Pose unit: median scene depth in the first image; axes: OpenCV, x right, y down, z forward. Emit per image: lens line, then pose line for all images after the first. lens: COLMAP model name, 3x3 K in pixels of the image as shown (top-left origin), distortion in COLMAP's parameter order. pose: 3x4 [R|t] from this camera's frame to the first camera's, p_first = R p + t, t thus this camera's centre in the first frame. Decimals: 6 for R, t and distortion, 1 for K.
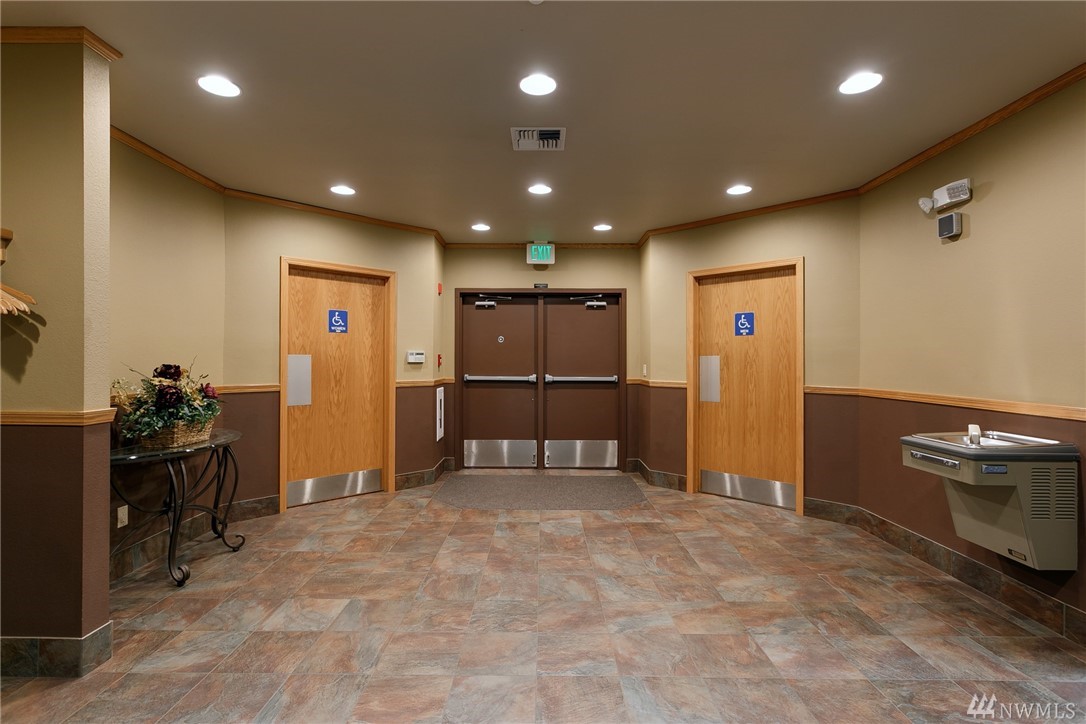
lens RADIAL K [[523.9, 0, 540.4], [0, 523.9, 362.4], [0, 0, 1]] dist [0.000751, -0.000168]
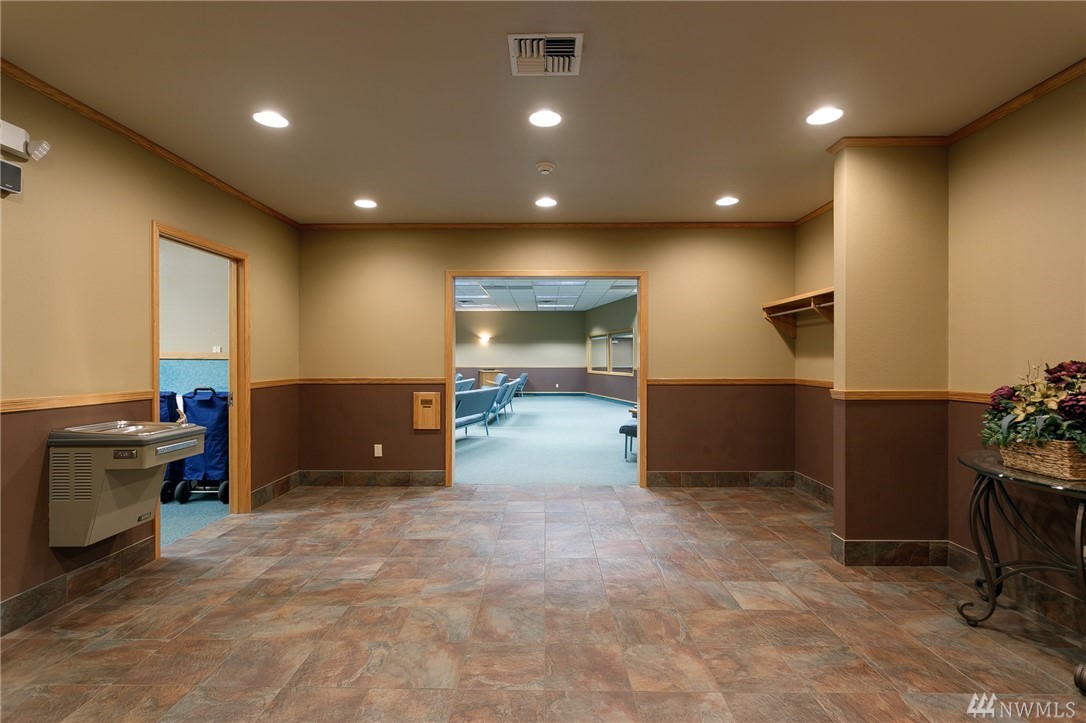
lens RADIAL K [[523.9, 0, 543.0], [0, 523.9, 359.2], [0, 0, 1]] dist [0.000751, -0.000168]
pose [[-0.999997, -0.002167, 0.000678, -0.001183], [-0.002167, 0.999998, 0.000268, 0.002777], [-0.000678, 0.000266, -1.000000, 1.957855]]
